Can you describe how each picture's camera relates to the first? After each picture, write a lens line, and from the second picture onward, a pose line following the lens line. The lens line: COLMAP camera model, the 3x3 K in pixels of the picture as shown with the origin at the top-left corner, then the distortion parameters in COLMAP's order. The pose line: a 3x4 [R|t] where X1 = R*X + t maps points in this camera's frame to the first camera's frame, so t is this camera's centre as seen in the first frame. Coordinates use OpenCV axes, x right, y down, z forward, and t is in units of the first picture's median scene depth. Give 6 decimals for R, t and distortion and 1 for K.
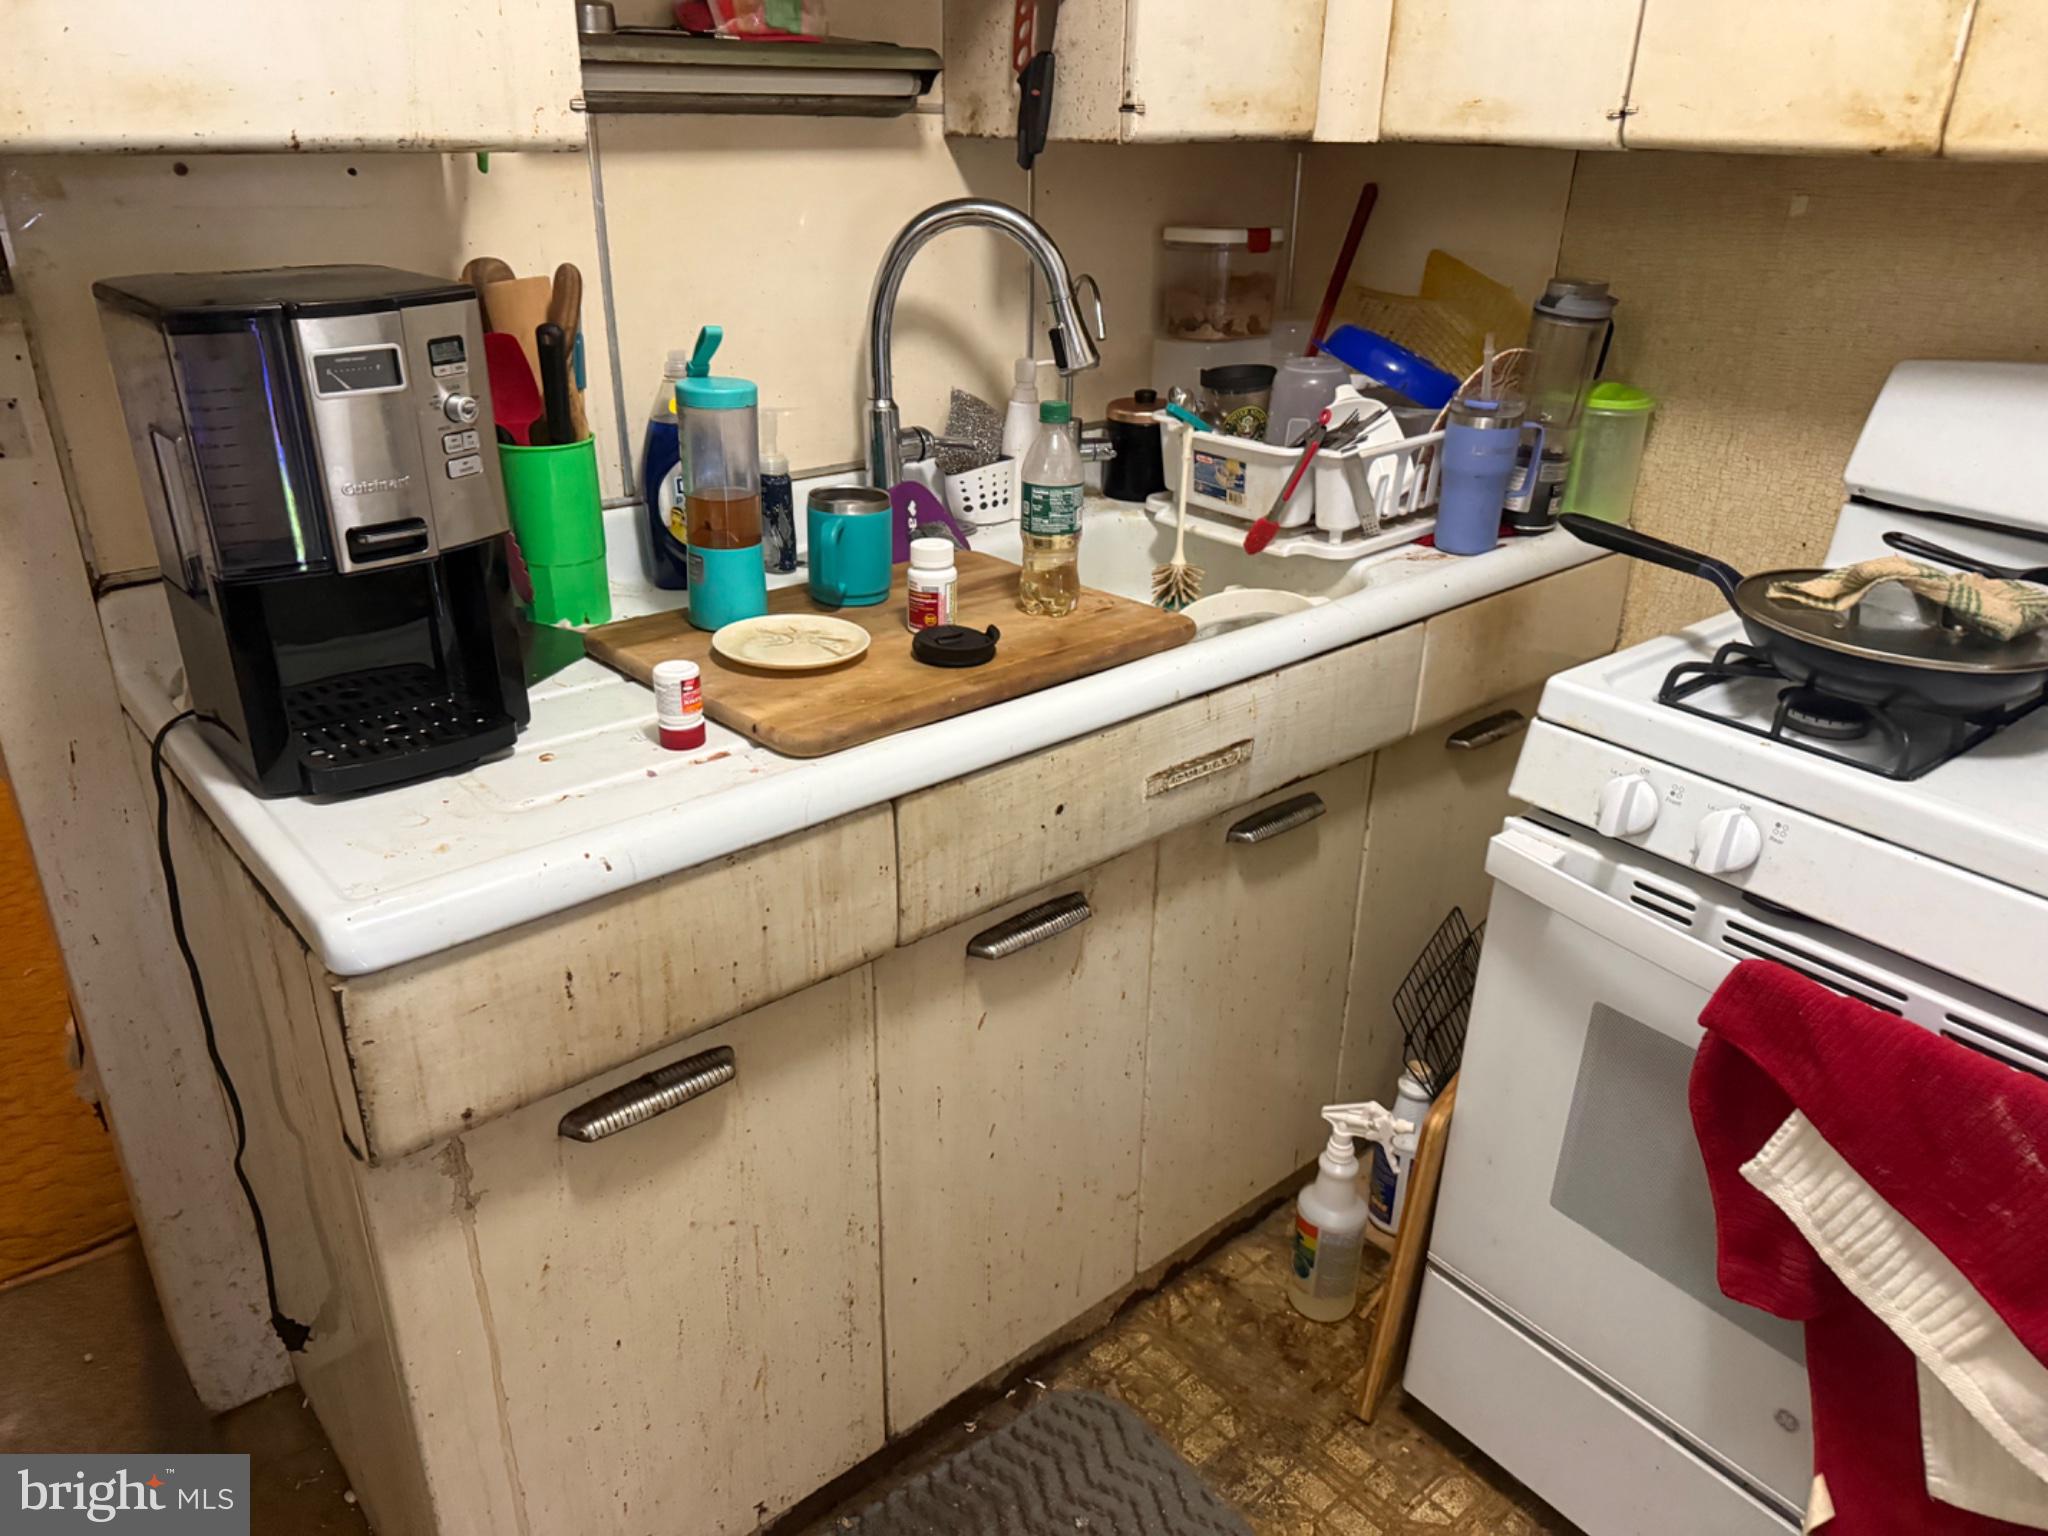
lens RADIAL K [[1450.7, 0, 1029.2], [0, 1450.7, 777.9], [0, 0, 1]] dist [0.061500, -0.076729]
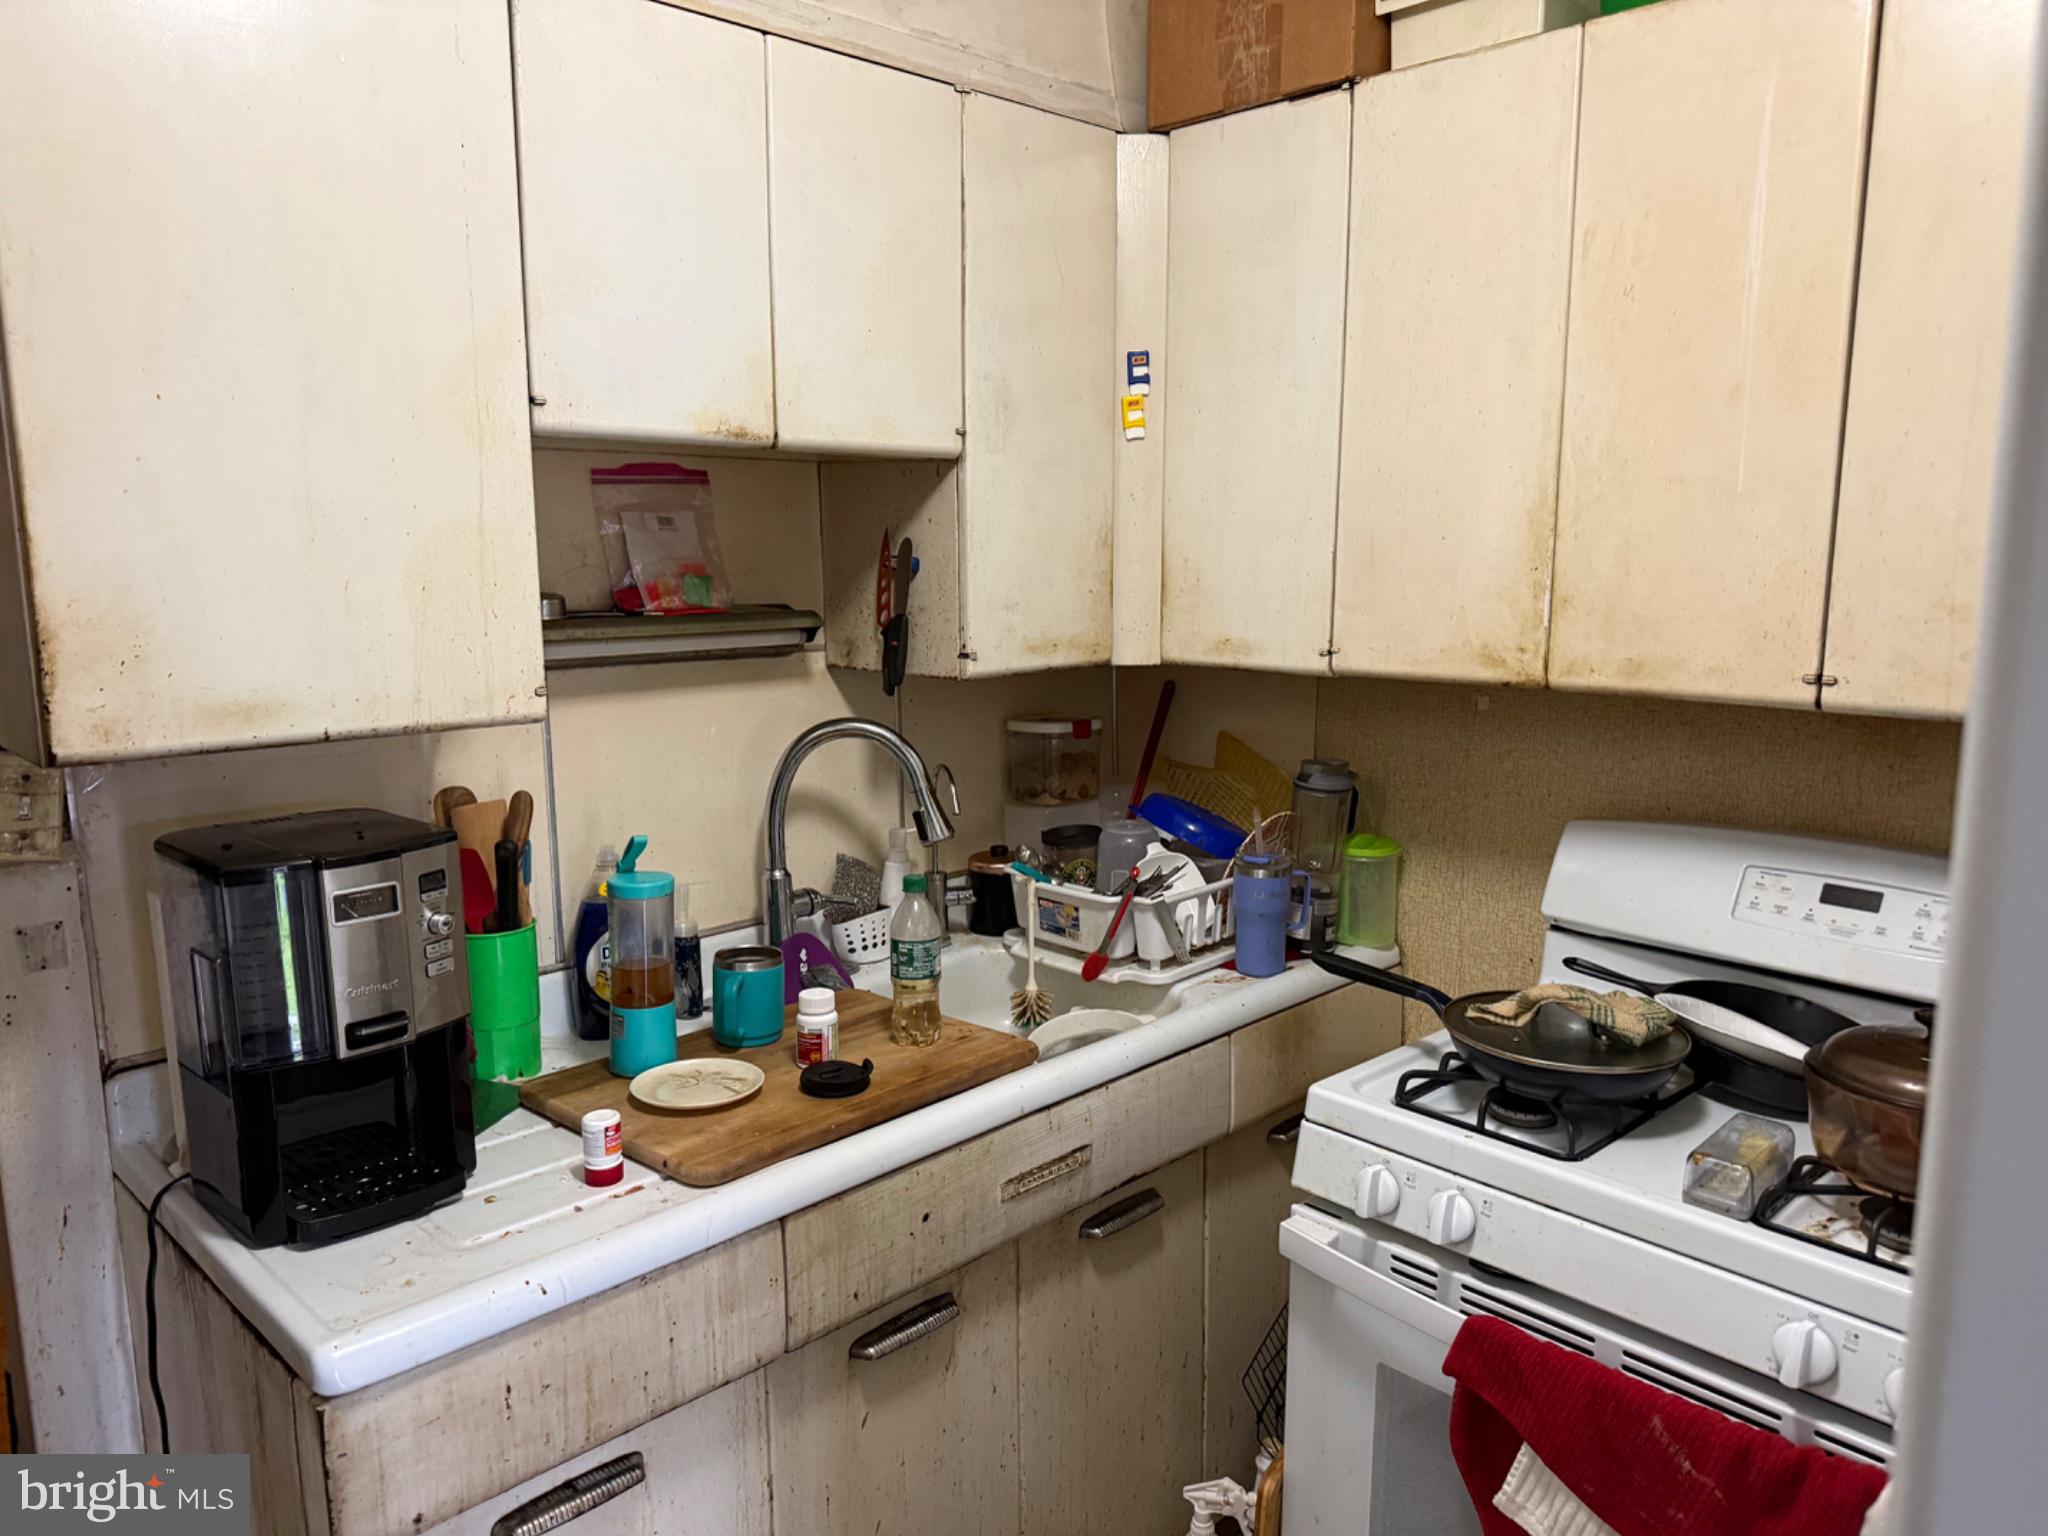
lens RADIAL K [[1450.7, 0, 1036.7], [0, 1450.7, 778.7], [0, 0, 1]] dist [0.061500, -0.076729]
pose [[0.996758, -0.034048, 0.072899, 0.038638], [0.051887, 0.964485, -0.258990, -0.011389], [-0.061492, 0.261933, 0.963125, -0.257812]]
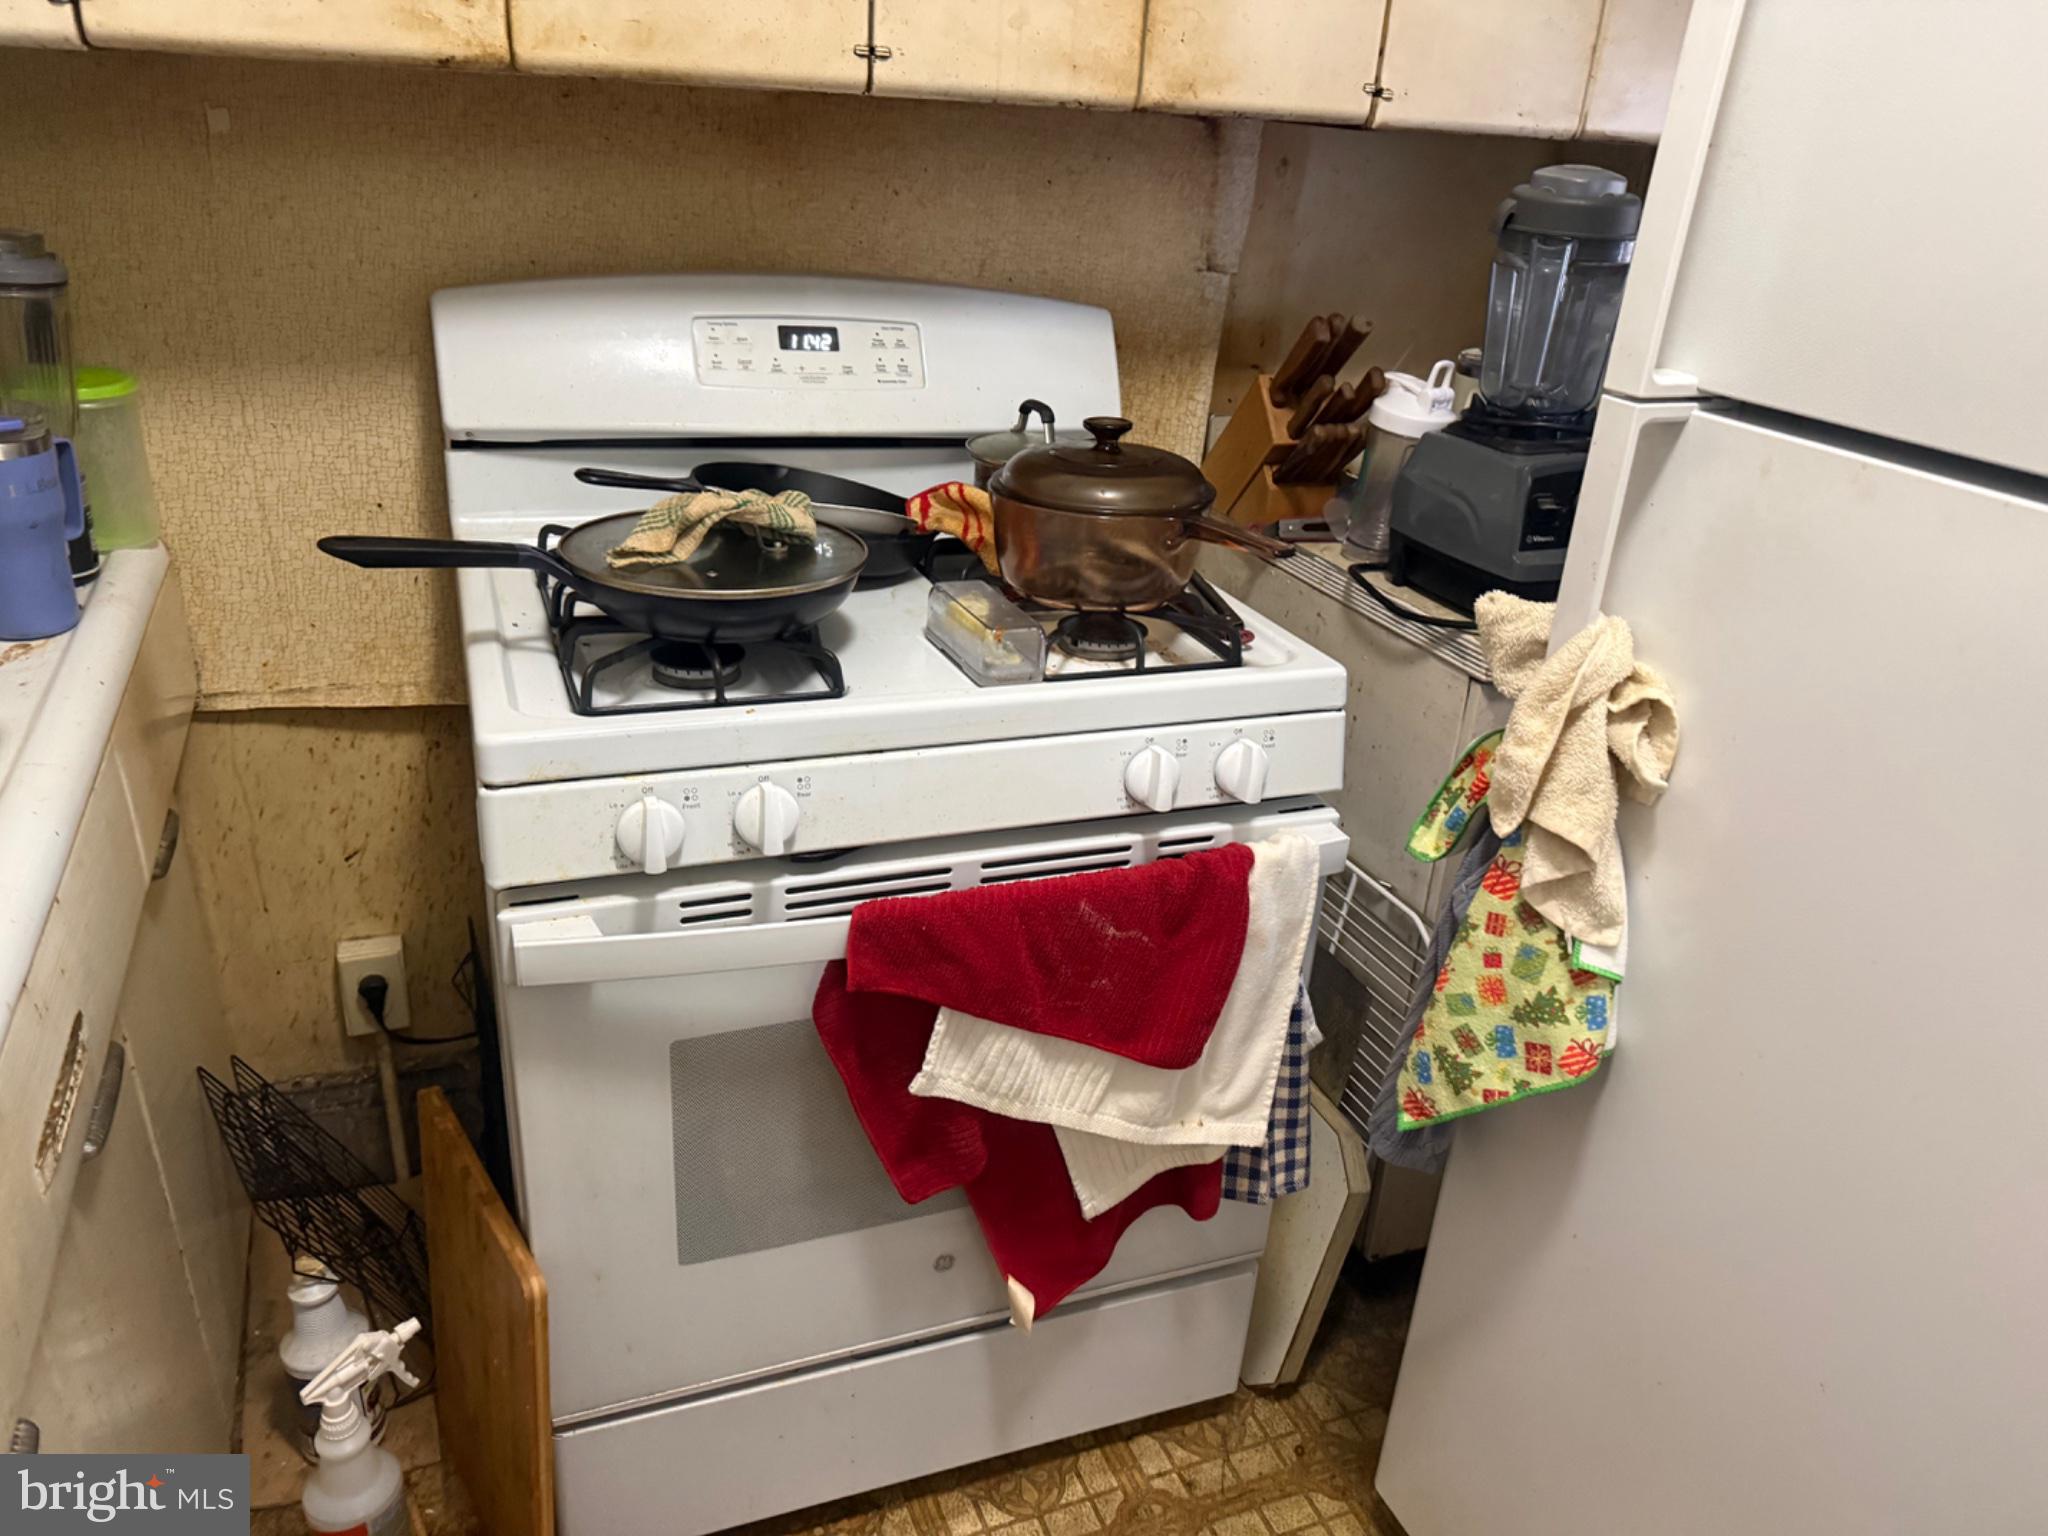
lens RADIAL K [[1450.7, 0, 1025.3], [0, 1450.7, 786.7], [0, 0, 1]] dist [0.061500, -0.076729]
pose [[0.310598, -0.412356, 0.856441, -0.246939], [0.348374, 0.887692, 0.301061, -0.180147], [-0.884400, 0.204853, 0.419370, 0.401212]]
